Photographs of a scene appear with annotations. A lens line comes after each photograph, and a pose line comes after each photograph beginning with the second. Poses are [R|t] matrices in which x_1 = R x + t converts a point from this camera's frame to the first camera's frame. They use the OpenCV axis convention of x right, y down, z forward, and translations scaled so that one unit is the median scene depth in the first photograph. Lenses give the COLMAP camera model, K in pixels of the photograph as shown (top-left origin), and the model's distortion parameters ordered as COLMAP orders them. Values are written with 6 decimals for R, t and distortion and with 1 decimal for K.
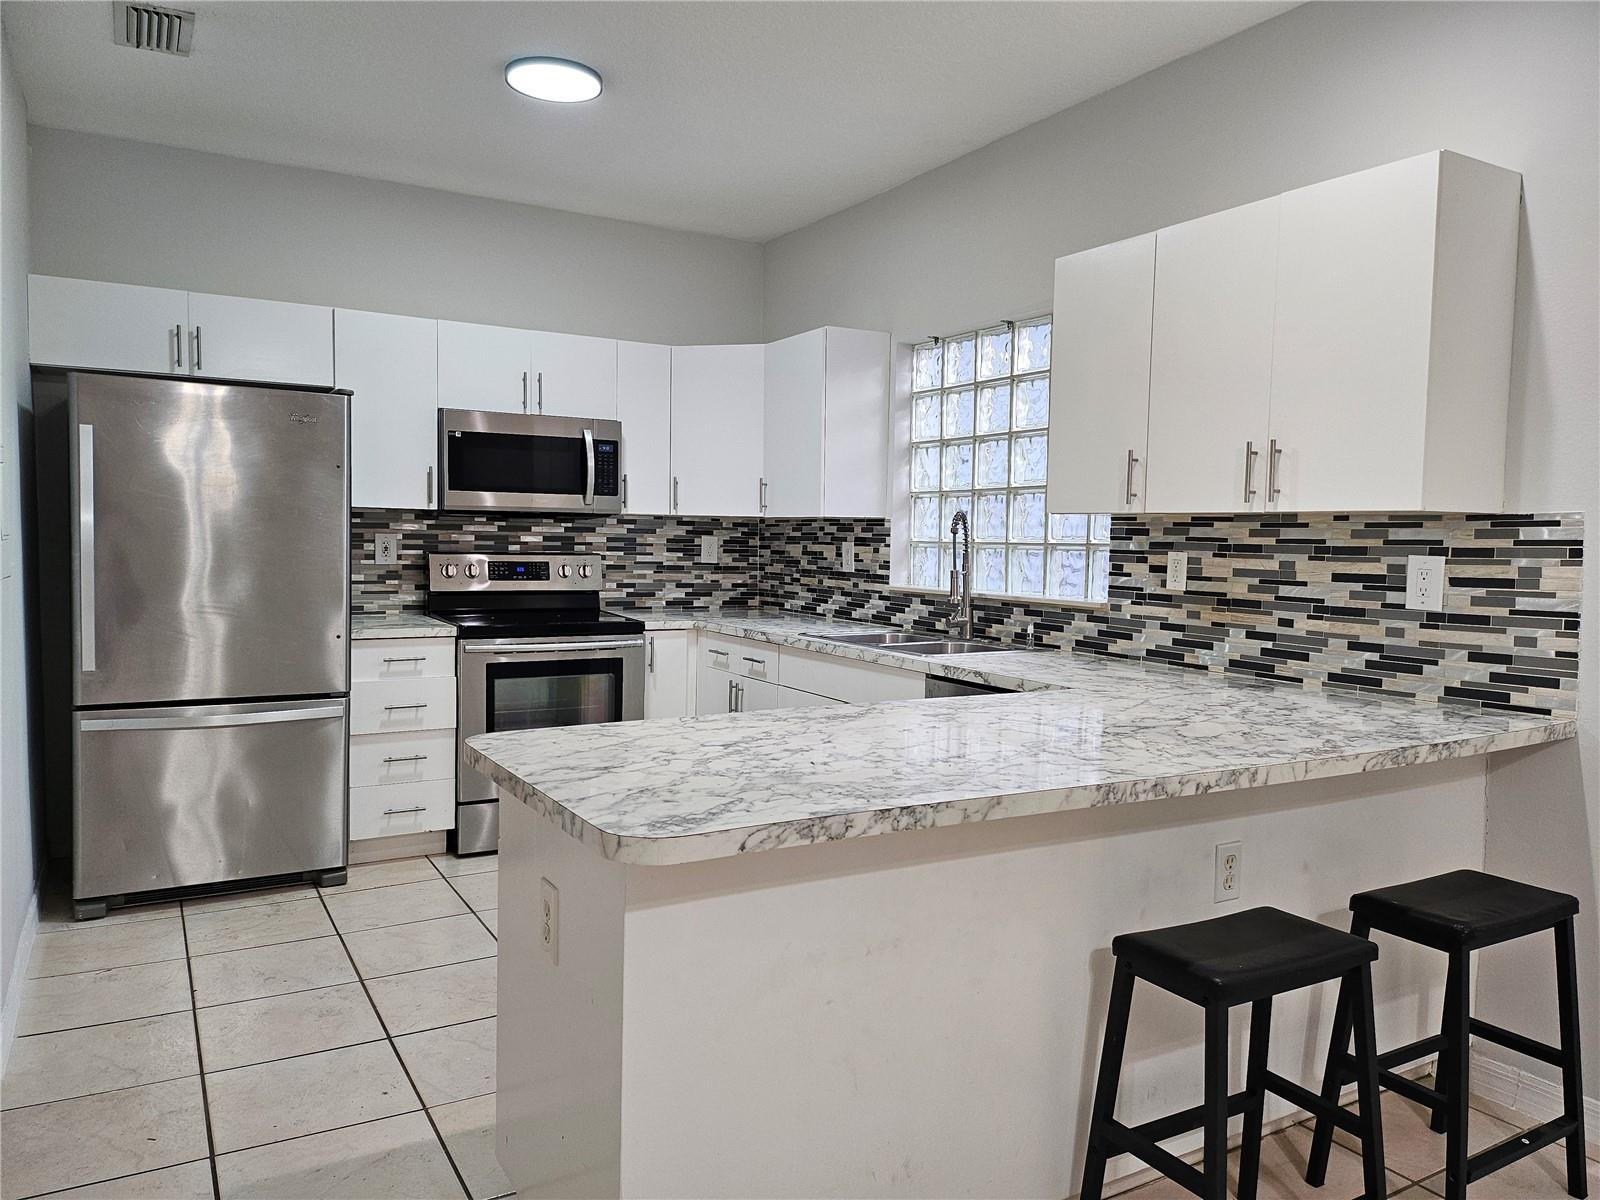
lens RADIAL K [[1124.1, 0, 815.9], [0, 1124.1, 588.0], [0, 0, 1]] dist [0.044986, -0.051311]
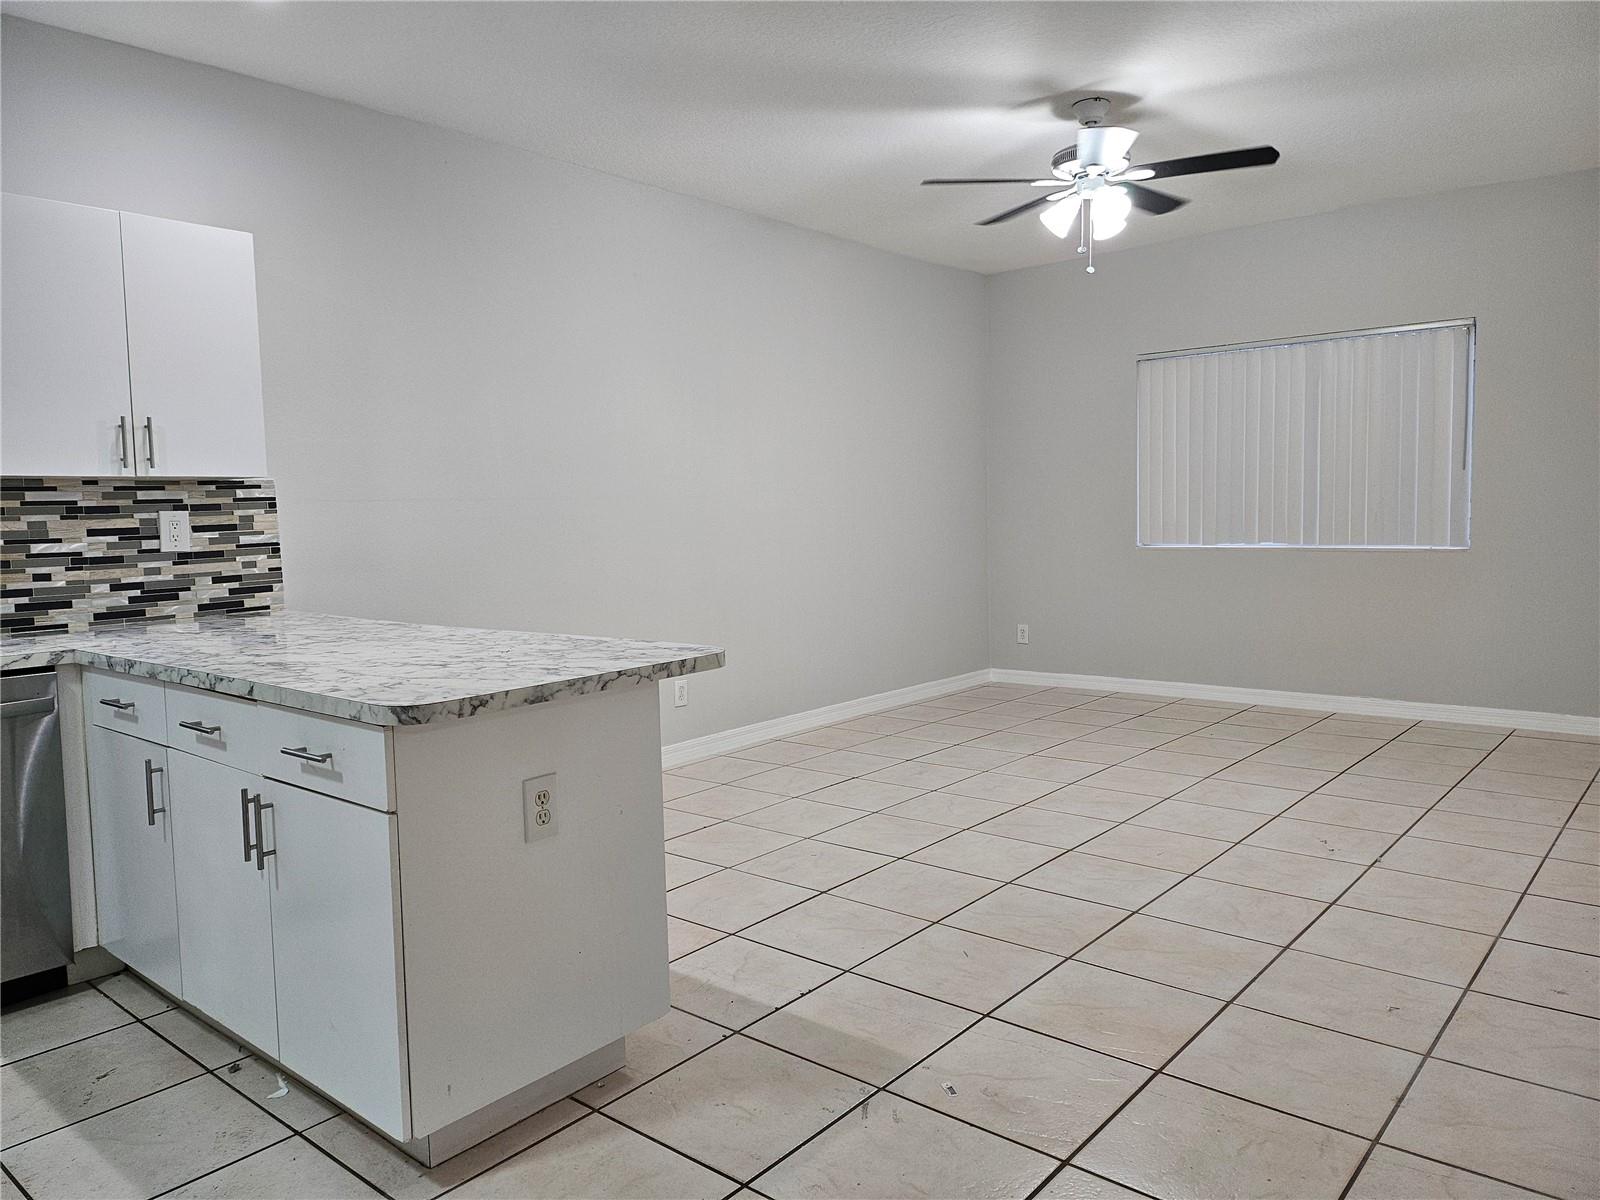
lens RADIAL K [[1124.1, 0, 808.9], [0, 1124.1, 590.7], [0, 0, 1]] dist [0.044986, -0.051311]
pose [[-0.321412, -0.086232, 0.943005, -0.774352], [0.059668, 0.992022, 0.111051, -0.030901], [-0.945058, 0.091961, -0.313703, 0.568731]]
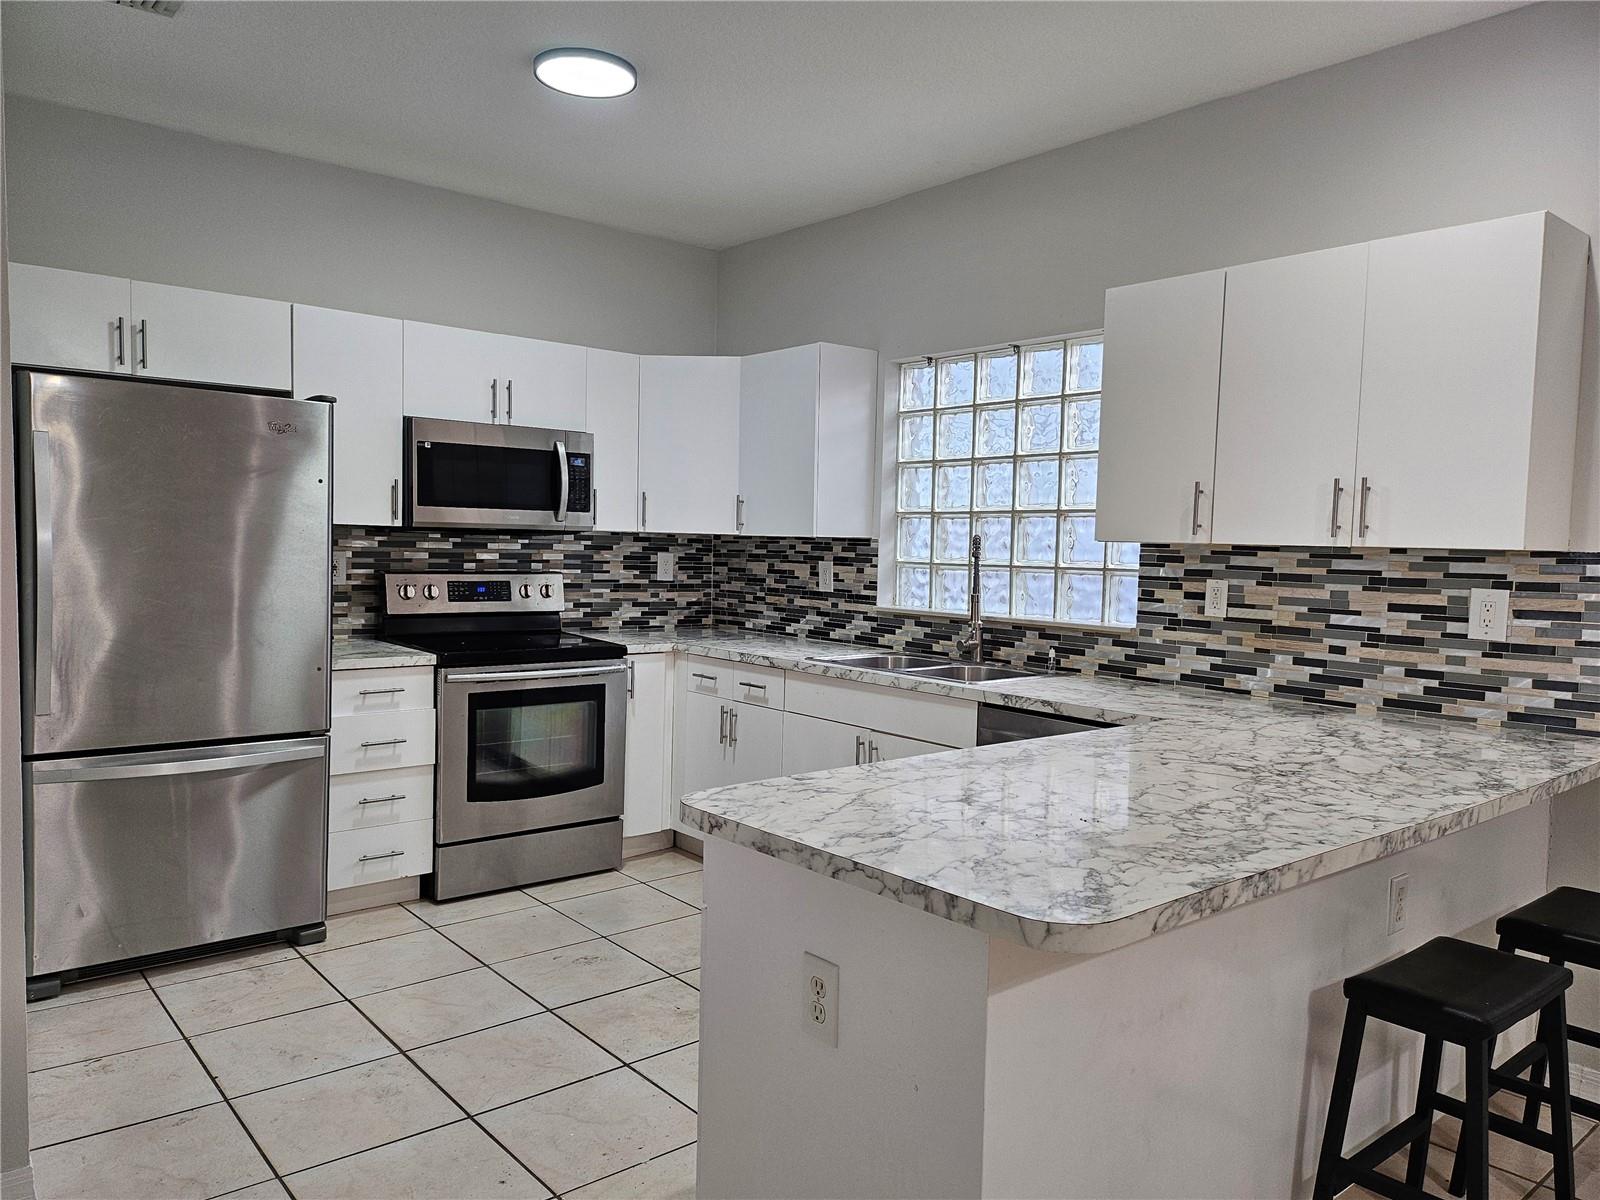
lens RADIAL K [[1124.1, 0, 813.7], [0, 1124.1, 601.0], [0, 0, 1]] dist [0.044986, -0.051311]
pose [[0.985512, -0.003066, 0.169578, -0.211299], [0.001394, 0.999949, 0.009977, -0.022665], [-0.169600, -0.009596, 0.985466, 0.046578]]
